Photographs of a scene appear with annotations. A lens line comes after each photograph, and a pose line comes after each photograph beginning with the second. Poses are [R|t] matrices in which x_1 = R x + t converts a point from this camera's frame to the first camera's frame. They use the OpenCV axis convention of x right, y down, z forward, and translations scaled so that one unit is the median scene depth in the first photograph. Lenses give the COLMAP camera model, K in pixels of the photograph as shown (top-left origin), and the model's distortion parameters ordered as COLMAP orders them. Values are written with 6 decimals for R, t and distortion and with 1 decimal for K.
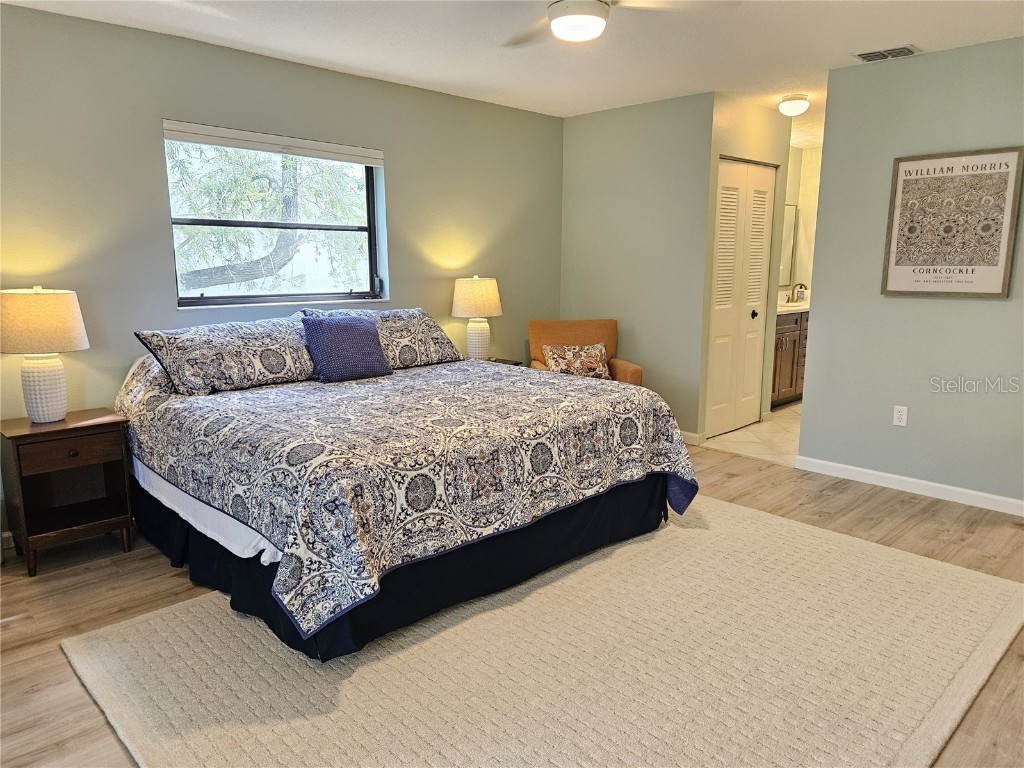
lens RADIAL K [[654.6, 0, 512.0], [0, 654.6, 384.0], [0, 0, 1]] dist [-0.007197, -0.046924]
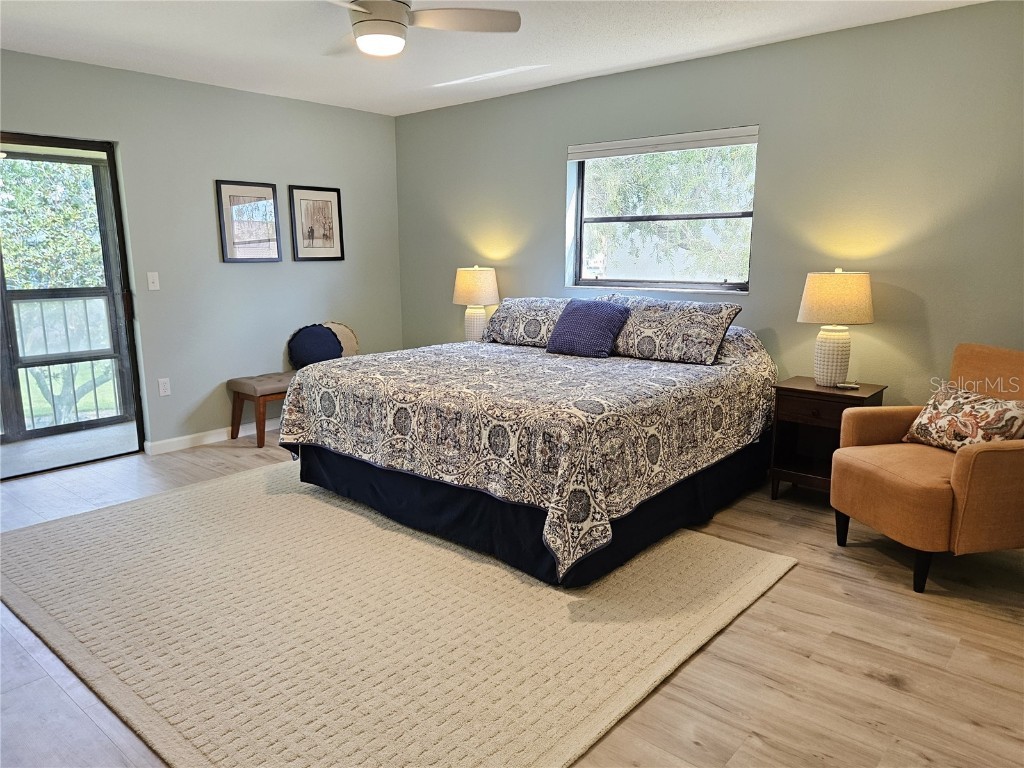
lens RADIAL K [[695.4, 0, 514.8], [0, 695.4, 397.3], [0, 0, 1]] dist [-0.073770, 0.001192]
pose [[0.129637, 0.201373, -0.970898, 1.099437], [-0.176639, 0.968189, 0.177226, -0.157224], [0.975701, 0.148524, 0.161083, 0.872588]]
